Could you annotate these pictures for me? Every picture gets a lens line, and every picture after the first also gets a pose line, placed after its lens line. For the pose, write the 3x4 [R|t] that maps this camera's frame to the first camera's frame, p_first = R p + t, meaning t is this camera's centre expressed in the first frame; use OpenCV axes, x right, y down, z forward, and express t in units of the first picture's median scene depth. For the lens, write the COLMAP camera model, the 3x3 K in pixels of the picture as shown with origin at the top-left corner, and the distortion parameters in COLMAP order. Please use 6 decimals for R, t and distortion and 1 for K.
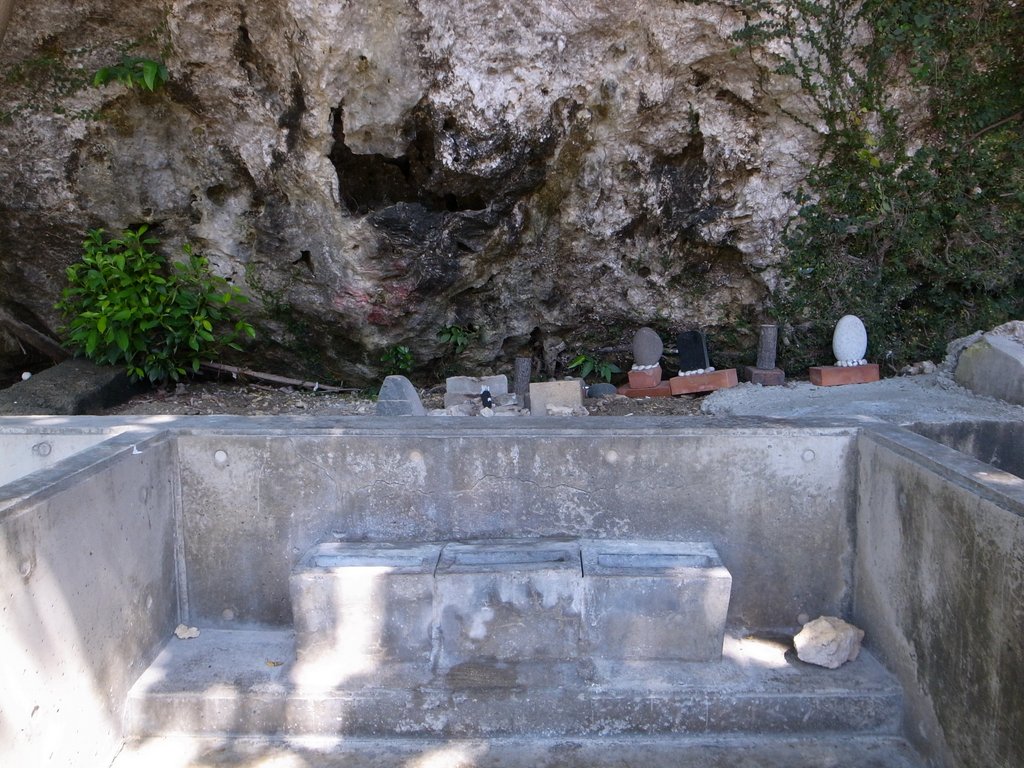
lens RADIAL K [[825.8, 0, 511.9], [0, 825.8, 383.9], [0, 0, 1]] dist [-0.000413, -0.000321]
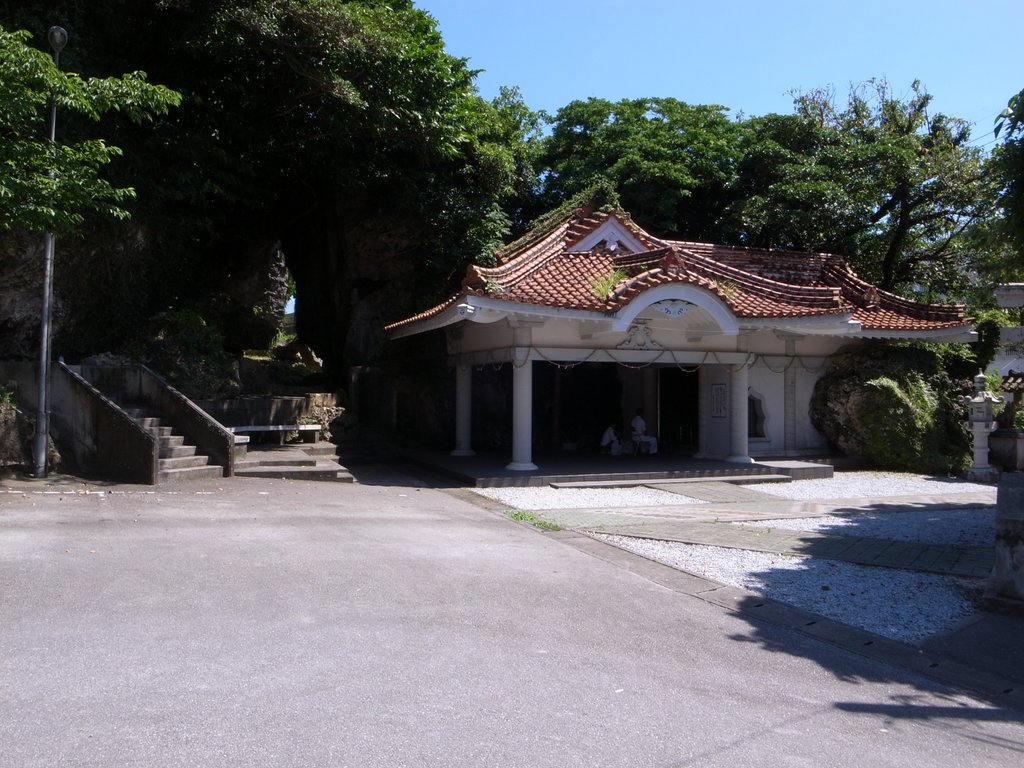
lens RADIAL K [[825.8, 0, 511.9], [0, 825.8, 382.1], [0, 0, 1]] dist [-0.000413, -0.000321]
pose [[0.275618, -0.002689, 0.961263, -3.935501], [-0.001014, 0.999995, 0.003088, 0.059761], [-0.961267, -0.001826, 0.275614, -3.295971]]
